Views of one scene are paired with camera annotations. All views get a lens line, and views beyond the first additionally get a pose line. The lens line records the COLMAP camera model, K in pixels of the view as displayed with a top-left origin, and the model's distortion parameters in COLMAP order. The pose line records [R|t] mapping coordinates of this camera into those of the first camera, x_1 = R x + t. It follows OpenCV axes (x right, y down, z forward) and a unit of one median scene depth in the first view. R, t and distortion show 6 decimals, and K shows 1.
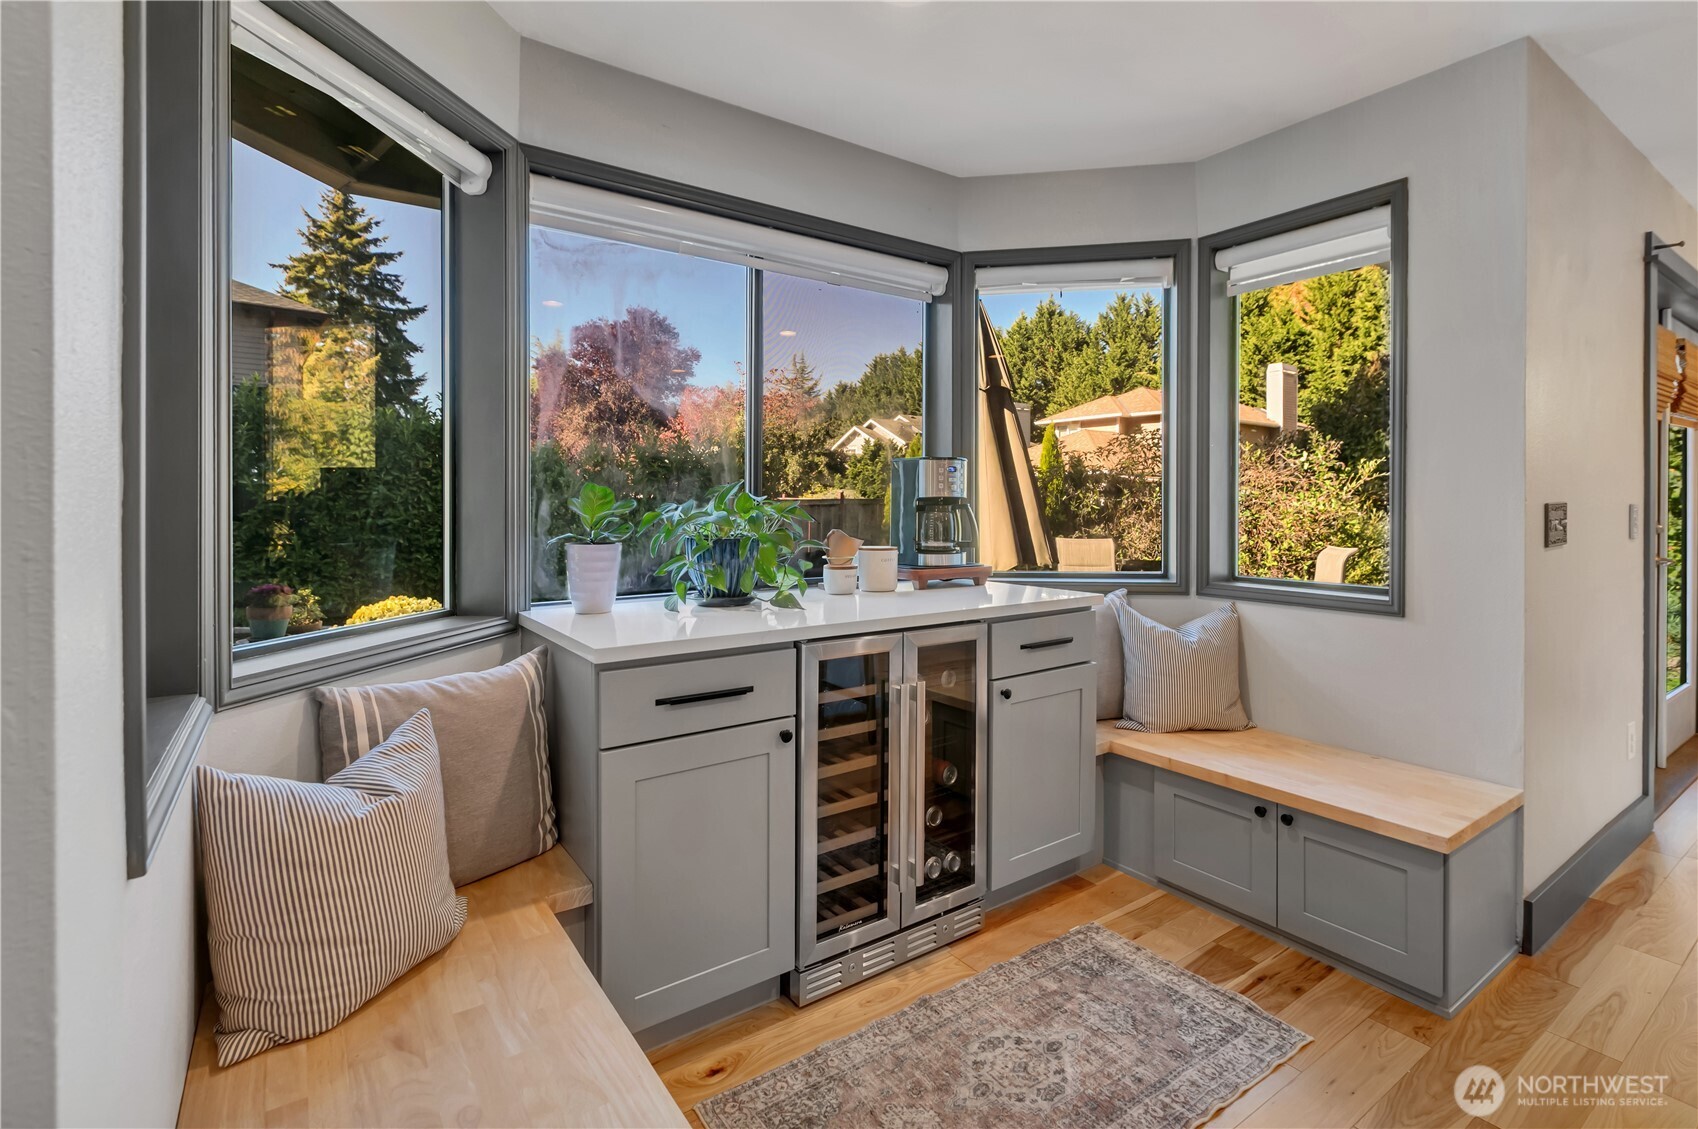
lens RADIAL K [[789.9, 0, 860.8], [0, 789.9, 510.2], [0, 0, 1]] dist [0.003034, -0.002027]
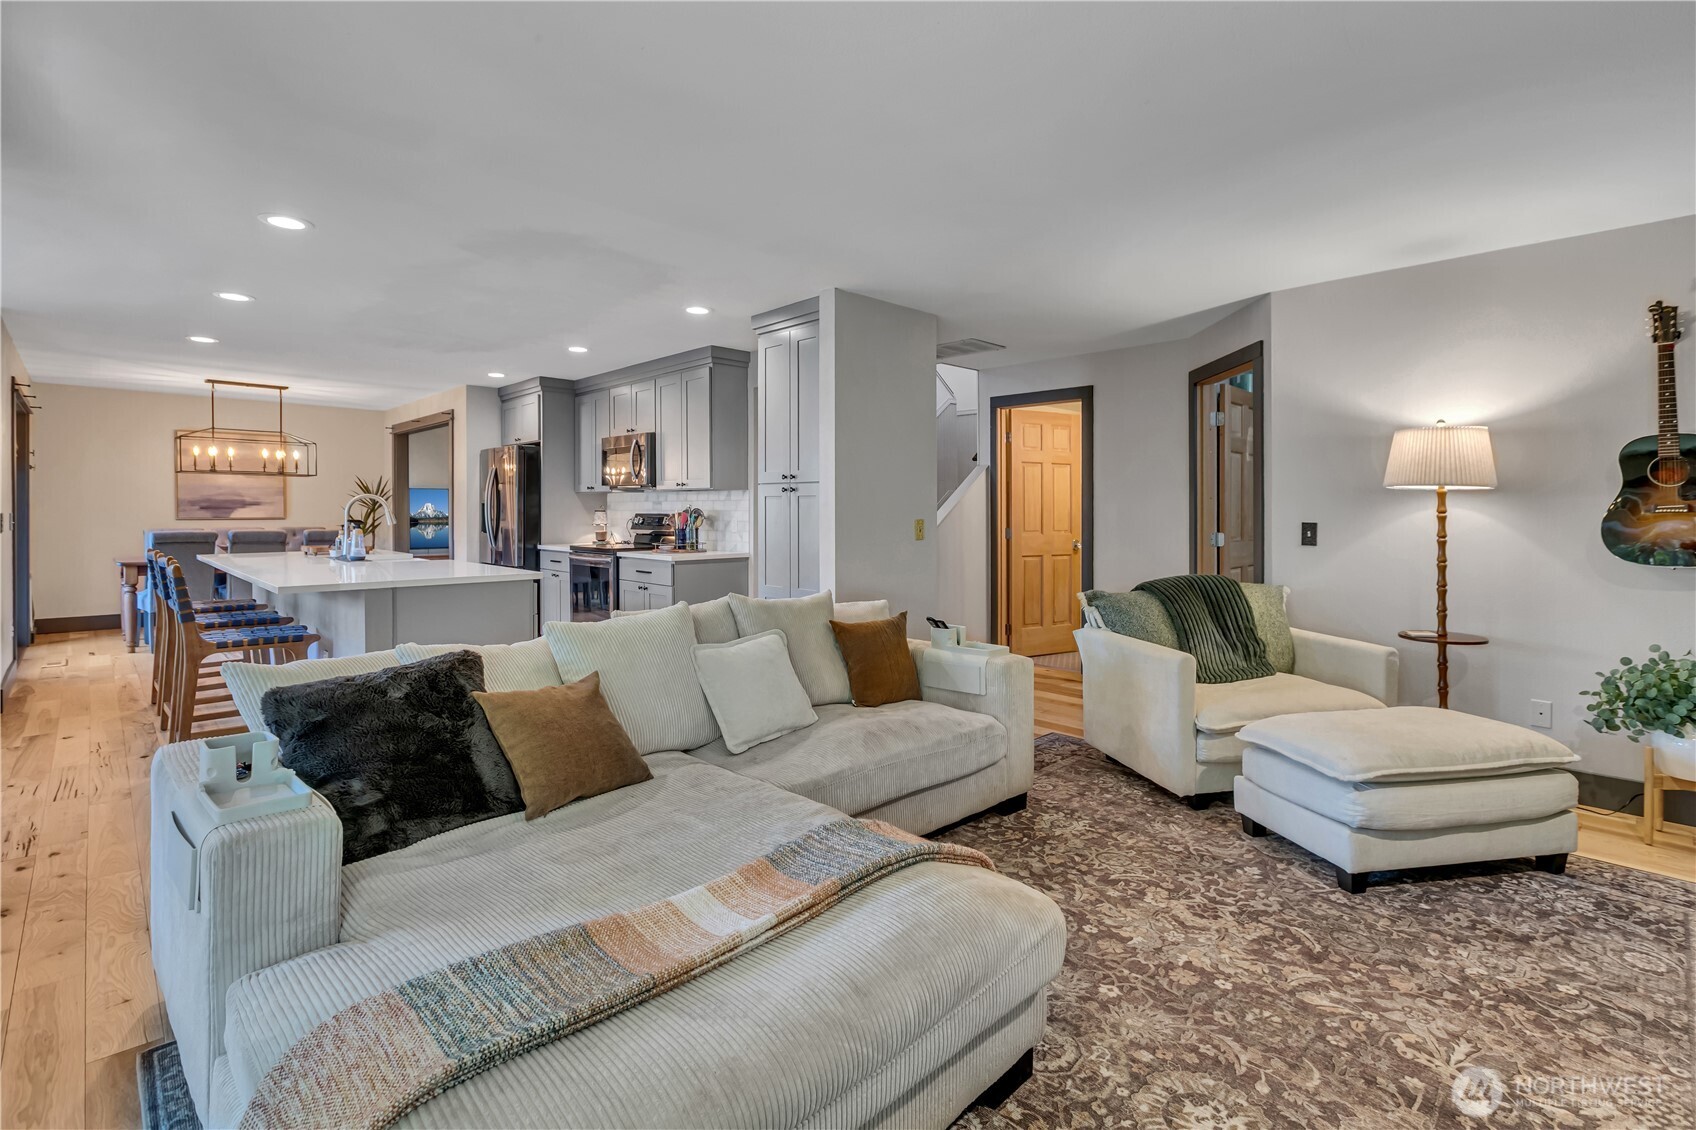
lens RADIAL K [[789.0, 0, 869.9], [0, 789.0, 518.5], [0, 0, 1]] dist [0.003034, -0.002027]
pose [[-0.161326, -0.009251, 0.986858, -1.322783], [0.002841, 0.999948, 0.009838, -0.007335], [-0.986897, 0.004391, -0.161291, -0.811258]]
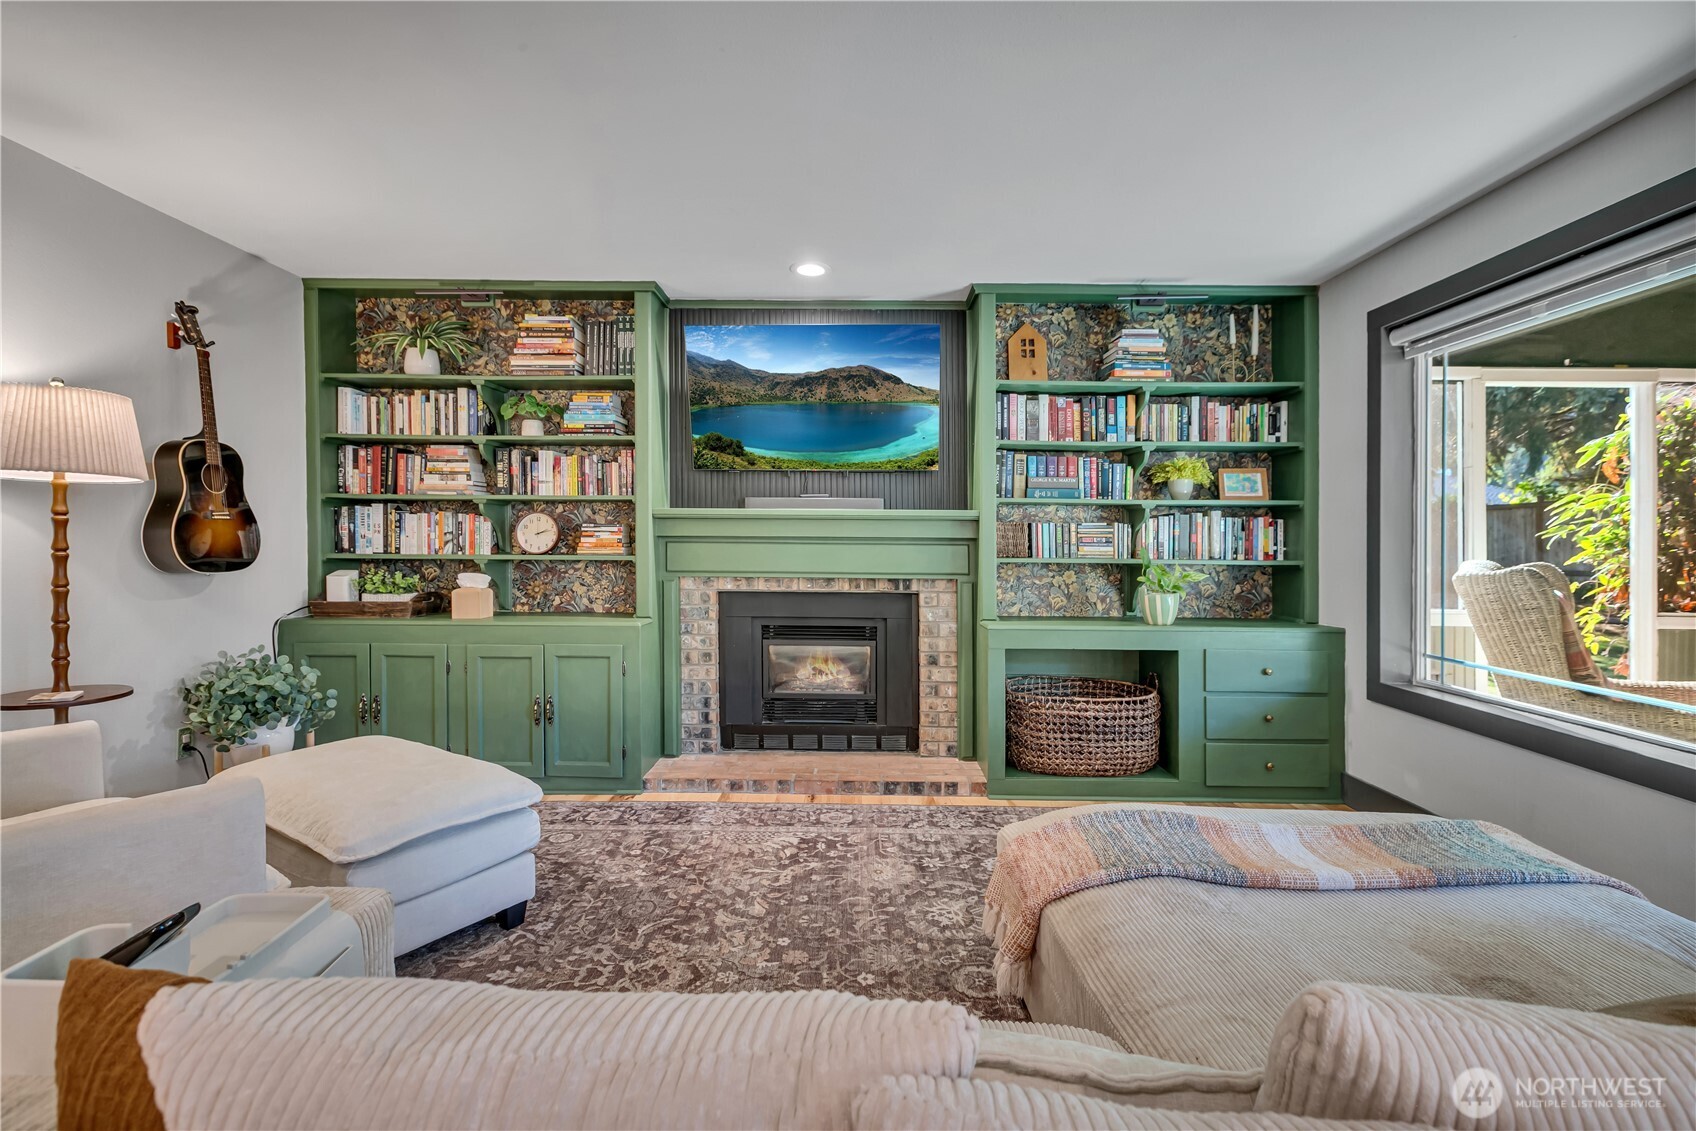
lens RADIAL K [[781.5, 0, 852.0], [0, 781.5, 553.3], [0, 0, 1]] dist [0.002153, -0.004070]
pose [[-0.581312, 0.008756, -0.813633, -0.048682], [-0.013794, 0.999692, 0.020613, 0.011876], [0.813564, 0.023206, -0.581013, -0.731406]]
